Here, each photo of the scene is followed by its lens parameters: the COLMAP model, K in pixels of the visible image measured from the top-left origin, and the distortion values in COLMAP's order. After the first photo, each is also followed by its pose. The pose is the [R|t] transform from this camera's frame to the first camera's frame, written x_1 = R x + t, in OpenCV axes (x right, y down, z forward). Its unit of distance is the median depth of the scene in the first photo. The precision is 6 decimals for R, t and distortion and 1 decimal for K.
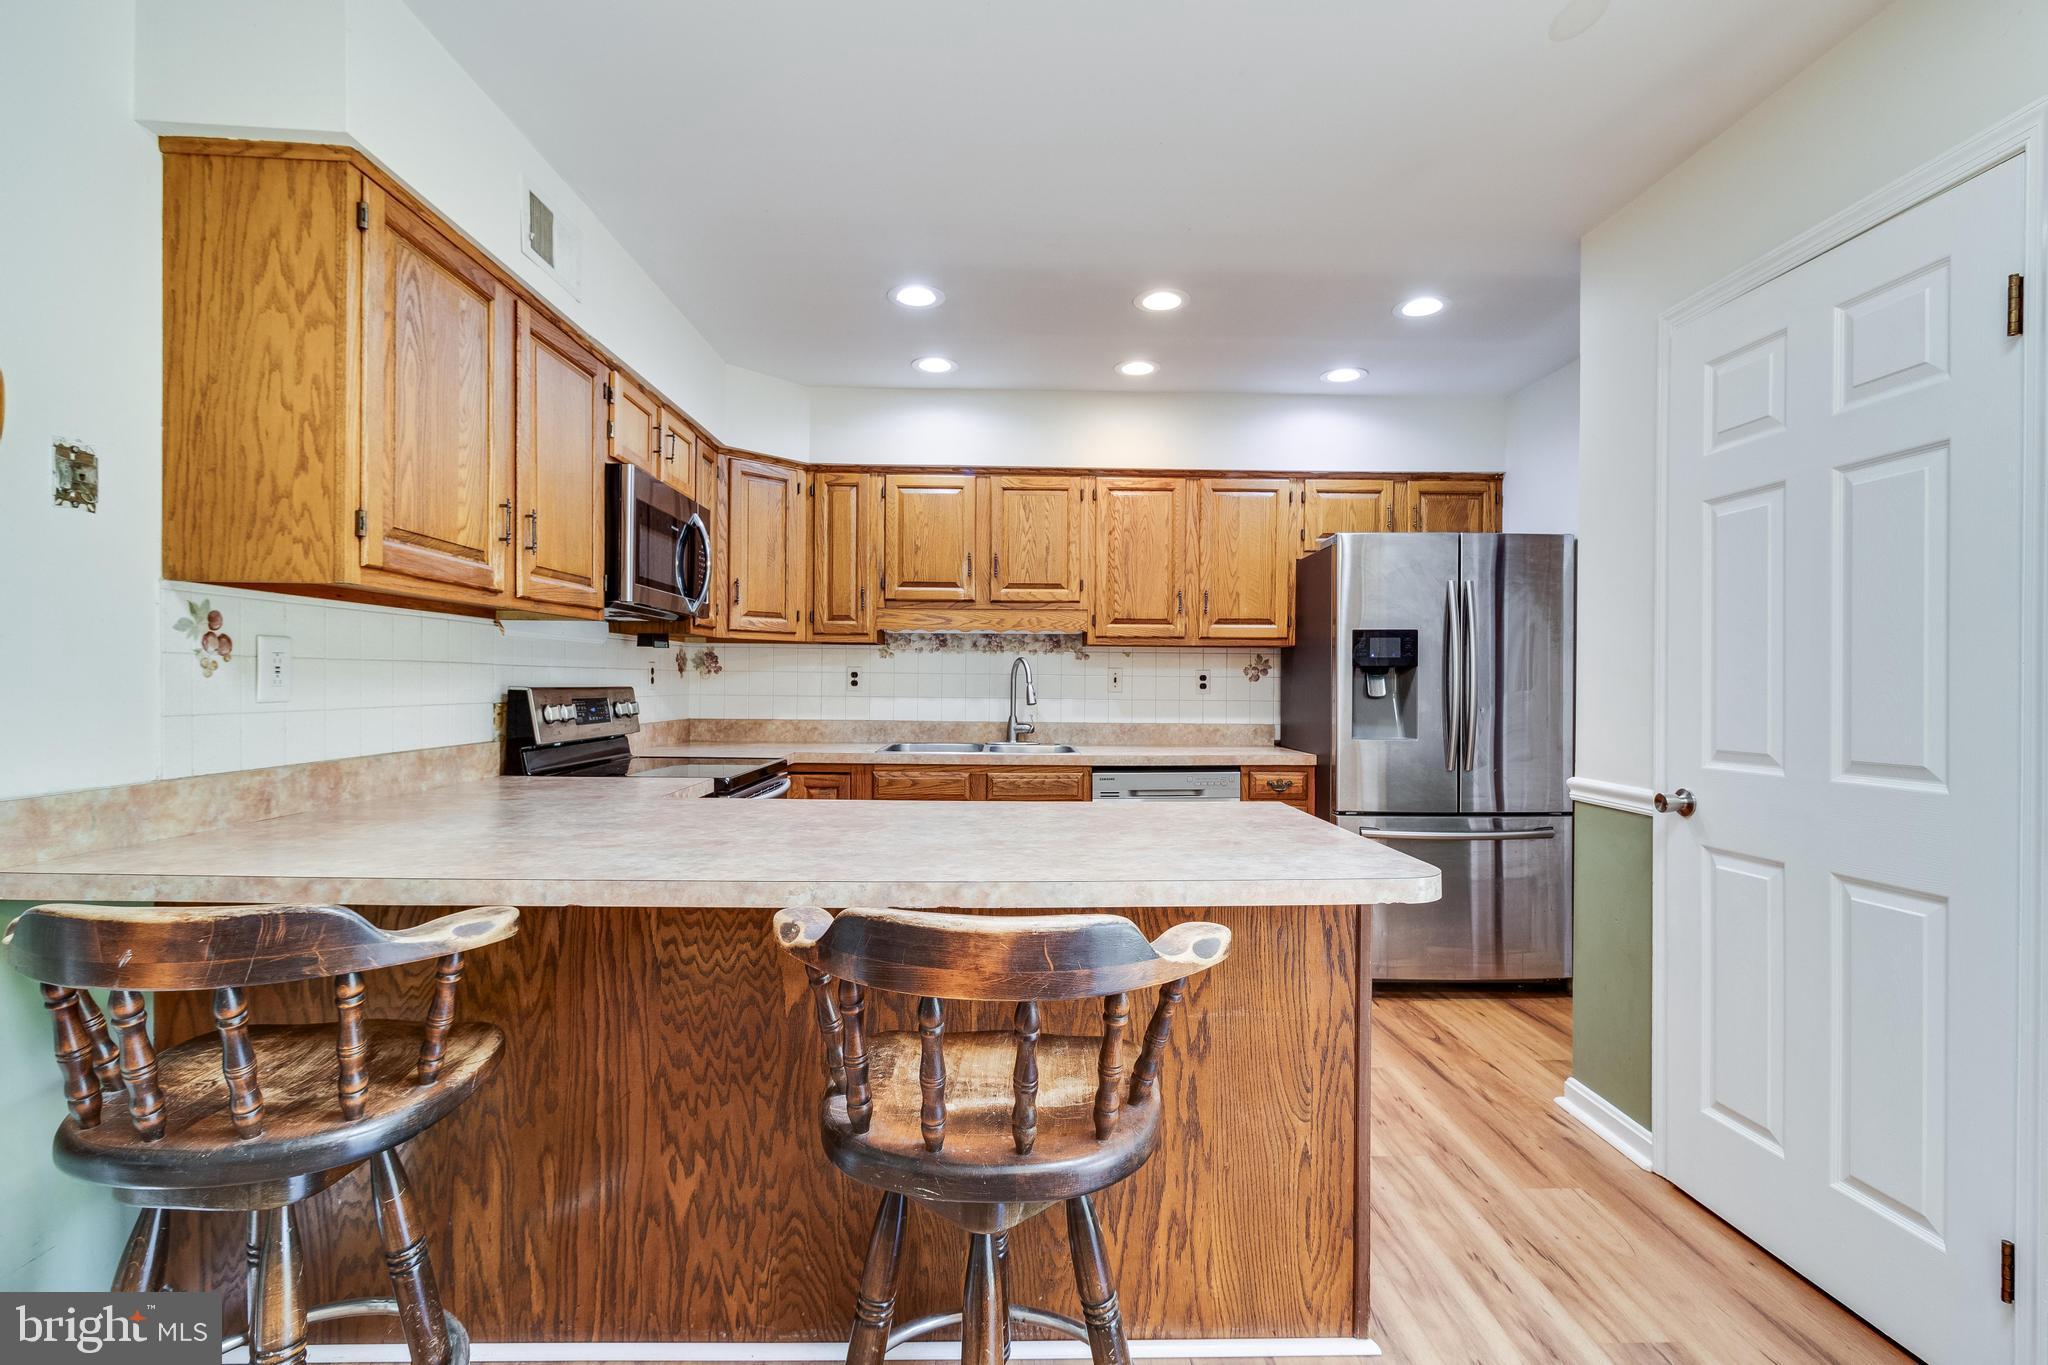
lens RADIAL K [[944.8, 0, 1029.5], [0, 944.8, 690.2], [0, 0, 1]] dist [0.004071, 0.000454]
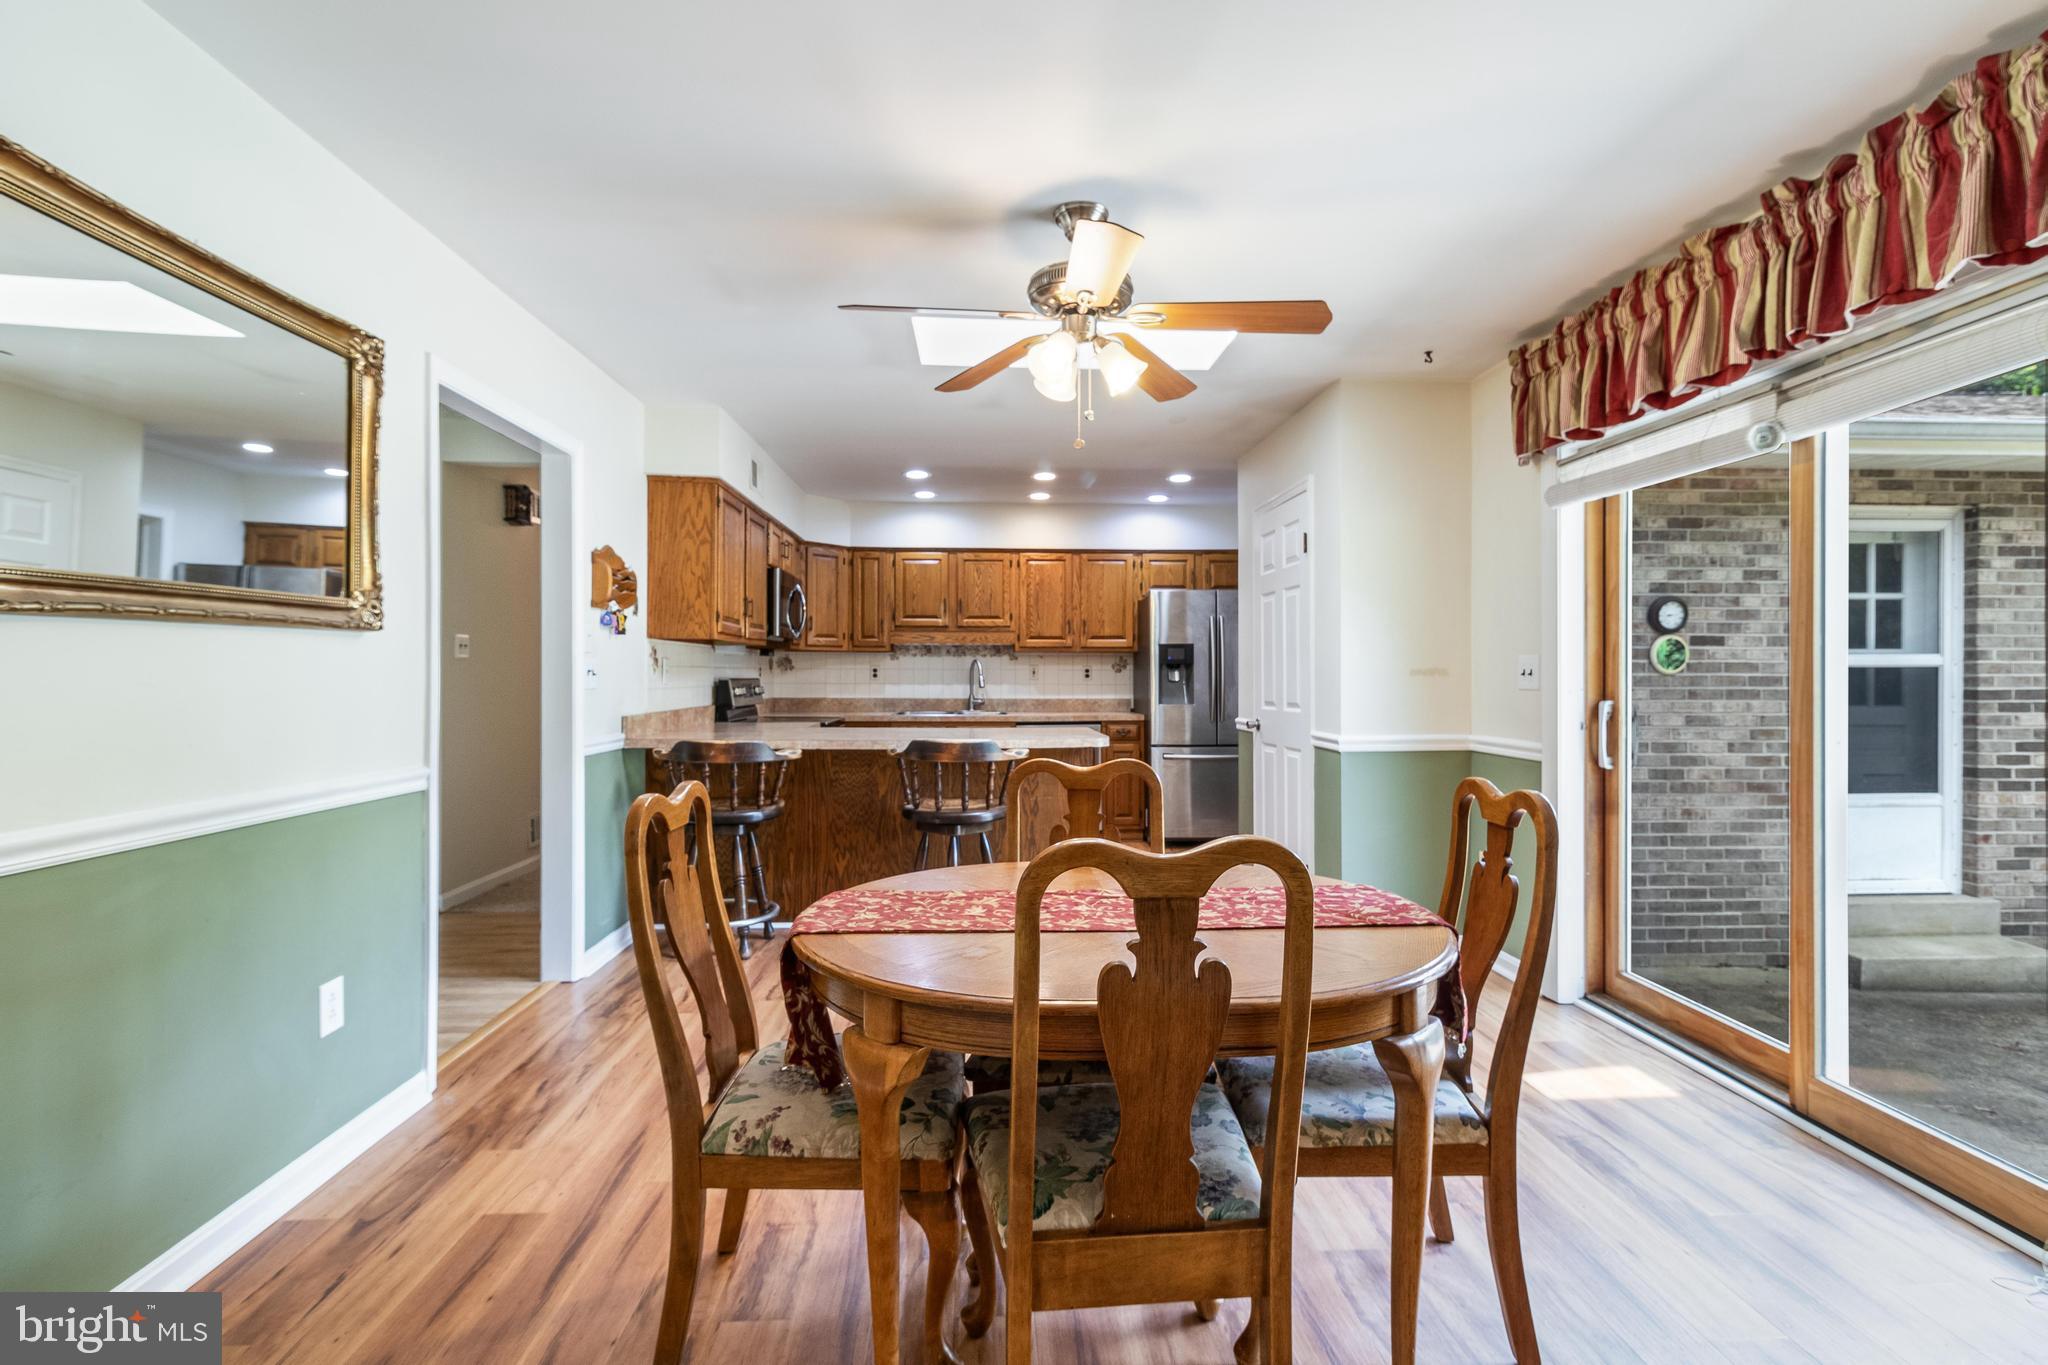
lens RADIAL K [[934.3, 0, 1021.7], [0, 934.3, 674.5], [0, 0, 1]] dist [0.017870, 0.000062]
pose [[0.999726, -0.006295, 0.022535, 0.038194], [0.006474, 0.999948, -0.007860, 0.006083], [-0.022484, 0.008003, 0.999715, -0.727021]]
